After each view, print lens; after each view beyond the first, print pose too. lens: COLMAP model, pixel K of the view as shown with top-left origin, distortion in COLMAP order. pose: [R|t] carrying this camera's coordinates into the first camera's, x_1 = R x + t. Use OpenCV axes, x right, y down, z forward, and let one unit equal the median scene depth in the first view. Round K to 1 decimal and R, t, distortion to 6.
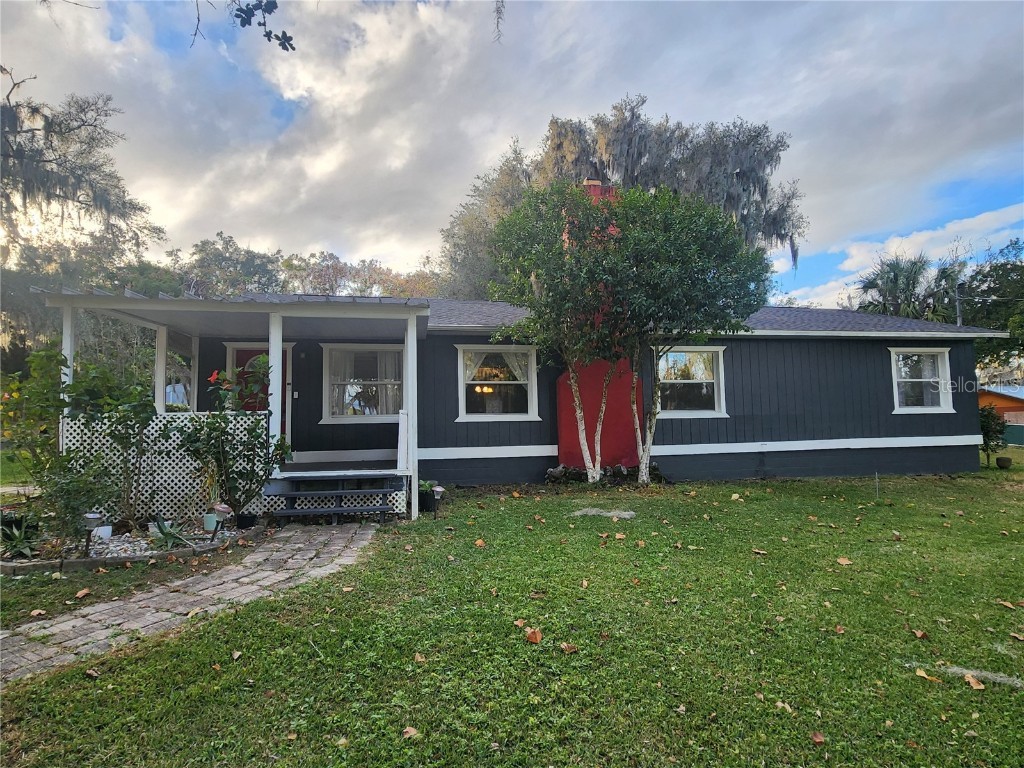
lens RADIAL K [[554.7, 0, 518.5], [0, 554.7, 386.6], [0, 0, 1]] dist [-0.001010, -0.000249]
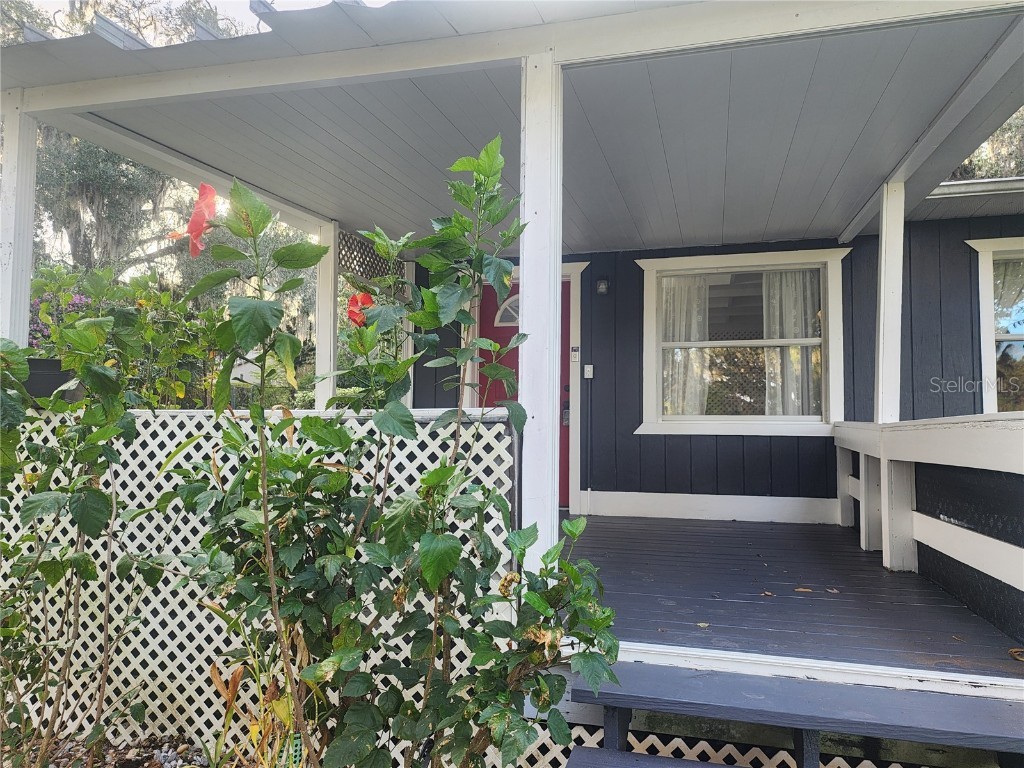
lens RADIAL K [[690.5, 0, 507.9], [0, 690.5, 387.6], [0, 0, 1]] dist [0.009826, -0.009520]
pose [[0.887026, 0.000414, -0.461719, -0.186121], [0.008620, 0.999810, 0.017458, 0.017699], [0.461639, -0.019466, 0.886854, 0.433696]]
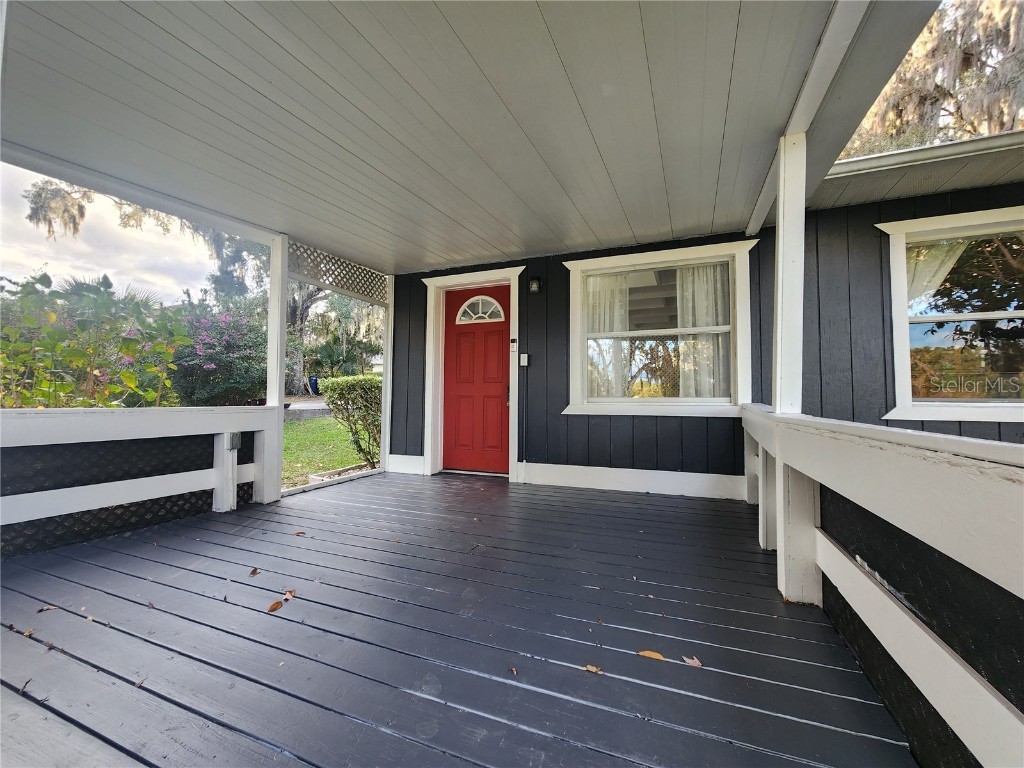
lens RADIAL K [[419.7, 0, 516.9], [0, 419.7, 377.0], [0, 0, 1]] dist [-0.002811, 0.001250]
pose [[0.832956, -0.003154, -0.553330, -0.172703], [0.022346, 0.999360, 0.027942, 0.019841], [0.552888, -0.035639, 0.832493, 0.632839]]
